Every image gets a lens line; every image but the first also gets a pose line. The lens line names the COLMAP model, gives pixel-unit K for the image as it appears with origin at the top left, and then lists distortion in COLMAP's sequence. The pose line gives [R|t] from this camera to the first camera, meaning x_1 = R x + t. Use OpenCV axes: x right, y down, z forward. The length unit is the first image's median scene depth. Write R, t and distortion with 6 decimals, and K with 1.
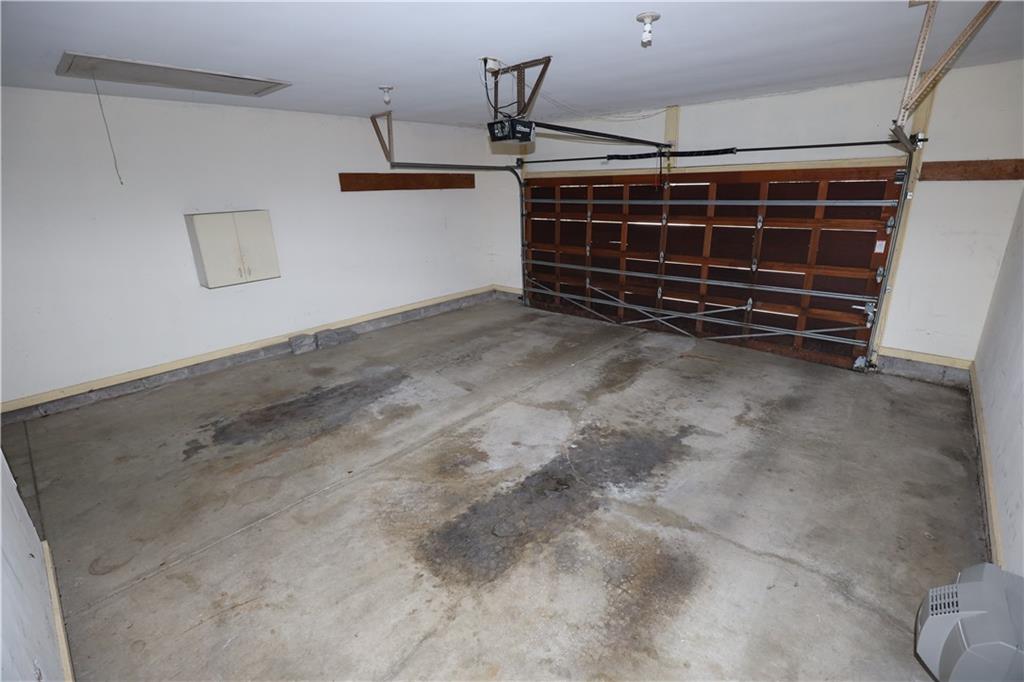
lens RADIAL K [[465.6, 0, 512.5], [0, 465.6, 340.3], [0, 0, 1]] dist [-0.025689, 0.004530]
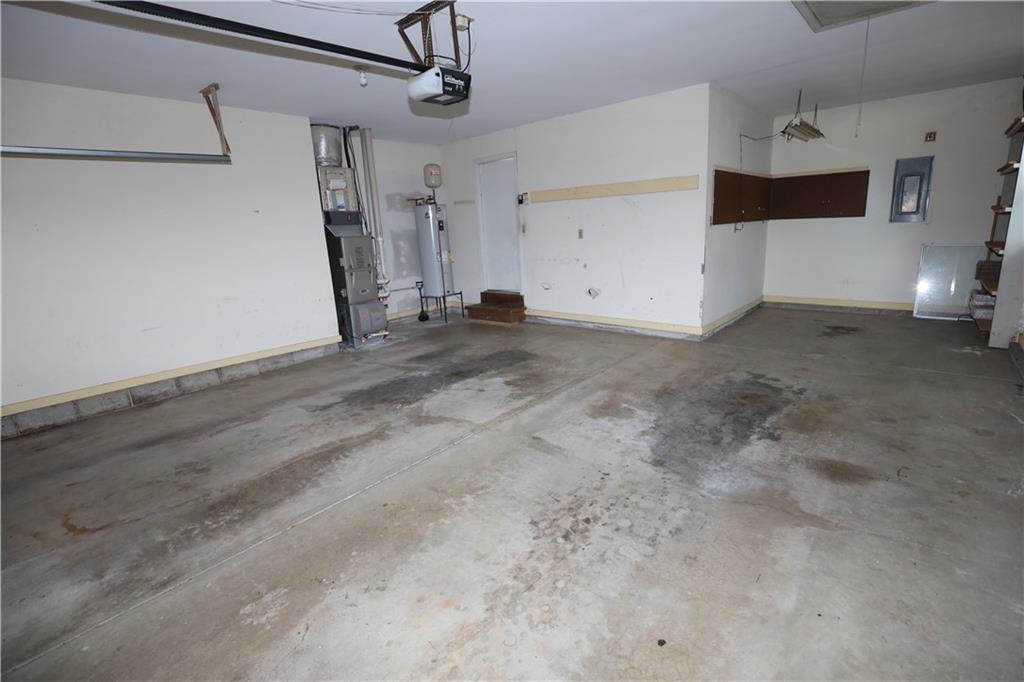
lens RADIAL K [[465.6, 0, 513.4], [0, 465.6, 341.5], [0, 0, 1]] dist [-0.025689, 0.004530]
pose [[-0.997034, 0.073768, 0.021957, -0.099752], [0.074203, 0.845529, 0.528748, -0.461596], [0.020439, 0.528809, -0.848495, 1.785075]]
